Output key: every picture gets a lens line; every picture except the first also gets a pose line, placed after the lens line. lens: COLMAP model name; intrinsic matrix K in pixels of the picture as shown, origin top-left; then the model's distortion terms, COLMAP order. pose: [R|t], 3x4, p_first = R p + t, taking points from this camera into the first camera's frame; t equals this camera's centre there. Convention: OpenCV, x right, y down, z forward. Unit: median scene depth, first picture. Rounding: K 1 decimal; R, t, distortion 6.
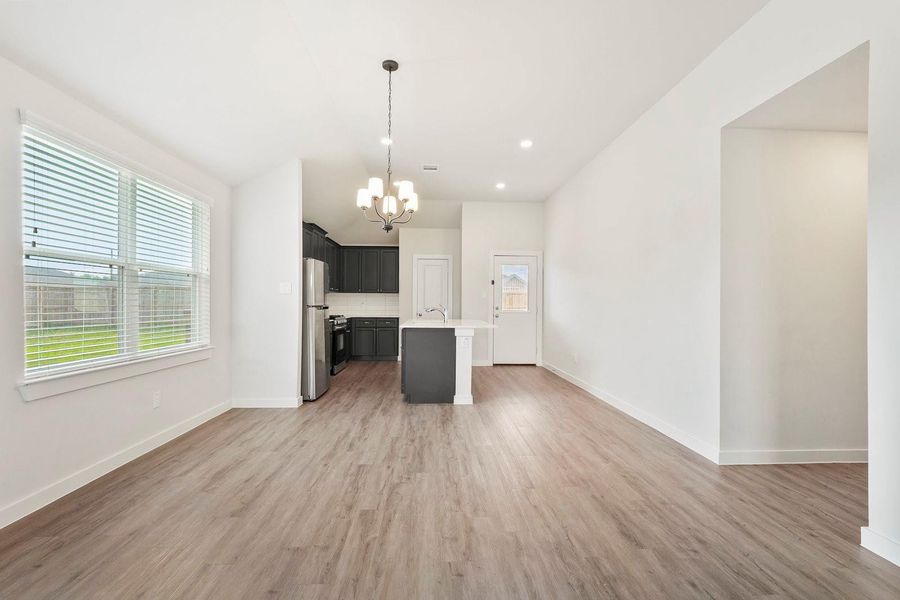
lens RADIAL K [[395.8, 0, 447.1], [0, 395.8, 302.2], [0, 0, 1]] dist [-0.003466, -0.000073]
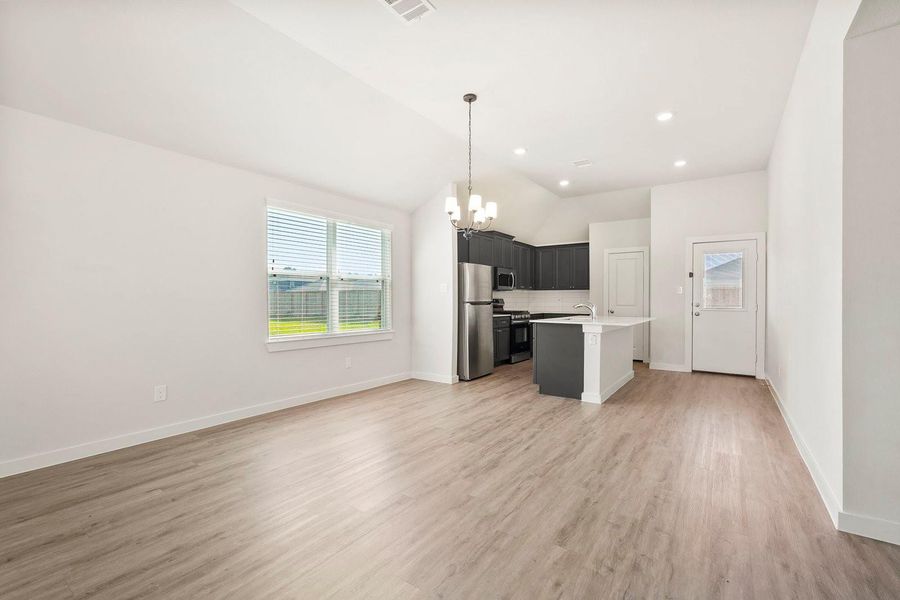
lens RADIAL K [[391.5, 0, 451.9], [0, 391.5, 302.5], [0, 0, 1]] dist [-0.003769, 0.000608]
pose [[0.790801, 0.000267, -0.612073, 0.528712], [0.004552, 0.999970, 0.006317, 0.004113], [0.612056, -0.007782, 0.790776, 0.039688]]
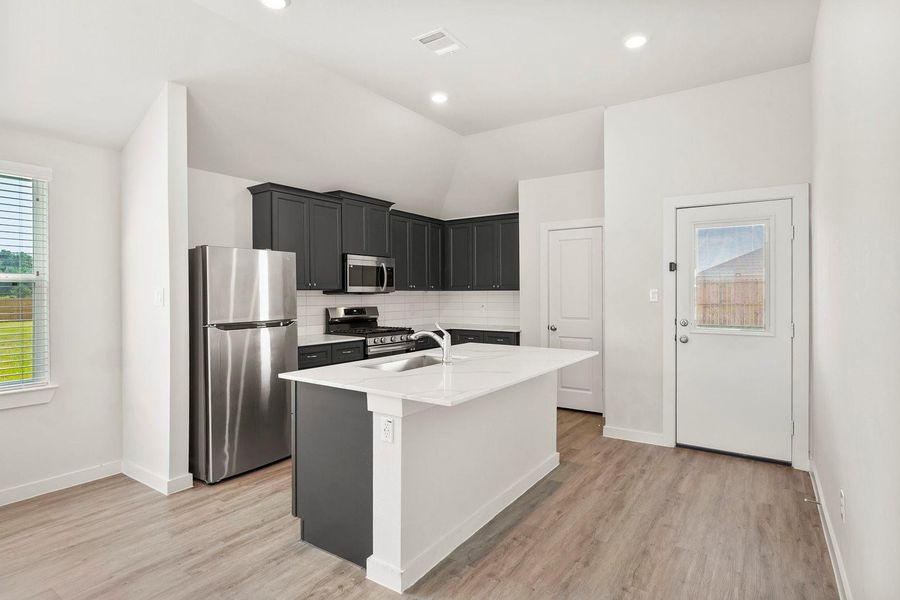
lens RADIAL K [[460.5, 0, 451.5], [0, 460.5, 294.1], [0, 0, 1]] dist [-0.002114, -0.000071]
pose [[0.799491, -0.006561, -0.600643, 0.547101], [0.009214, 0.999957, 0.001341, -0.051348], [0.600608, -0.006607, 0.799517, 0.984332]]
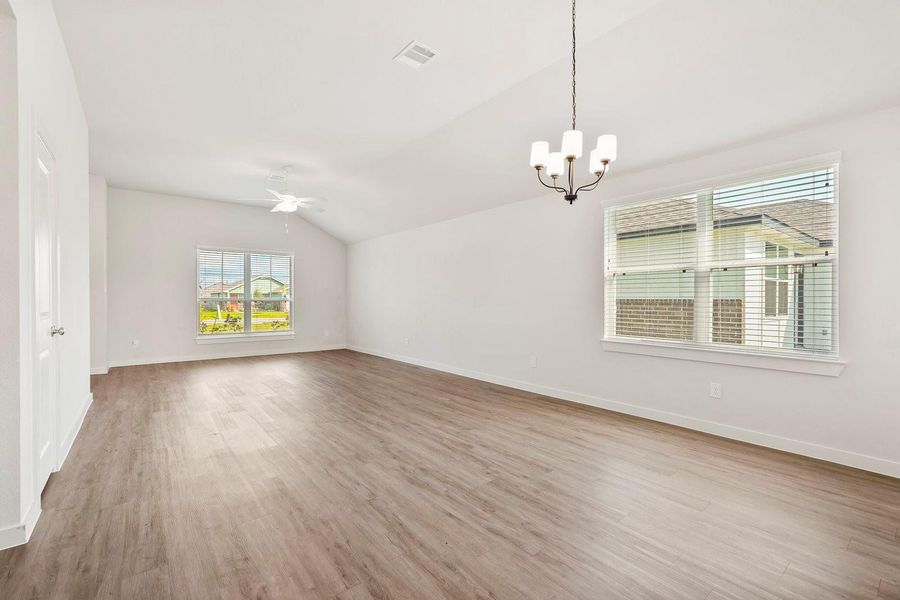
lens RADIAL K [[395.8, 0, 447.1], [0, 395.8, 302.2], [0, 0, 1]] dist [-0.003466, -0.000073]
pose [[-0.811765, -0.003079, -0.583975, 0.478671], [-0.003477, 0.999994, -0.000439, 0.013623], [0.583973, 0.001675, -0.811771, 1.467831]]
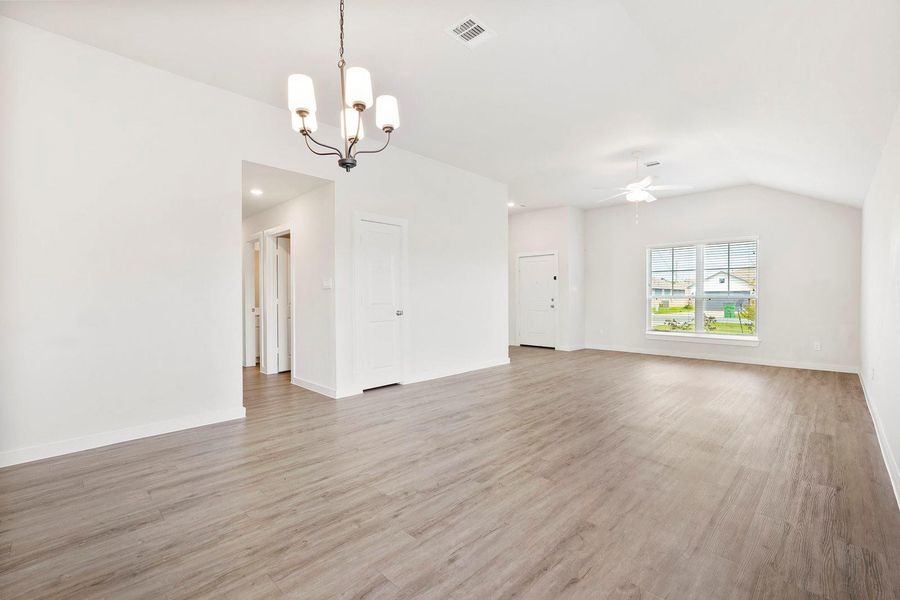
lens RADIAL K [[391.5, 0, 451.9], [0, 391.5, 302.5], [0, 0, 1]] dist [-0.003769, 0.000608]
pose [[-0.682868, -0.013380, 0.730420, -0.669794], [-0.004284, 0.999888, 0.014311, 0.007594], [-0.730530, 0.006643, -0.682849, 1.274339]]
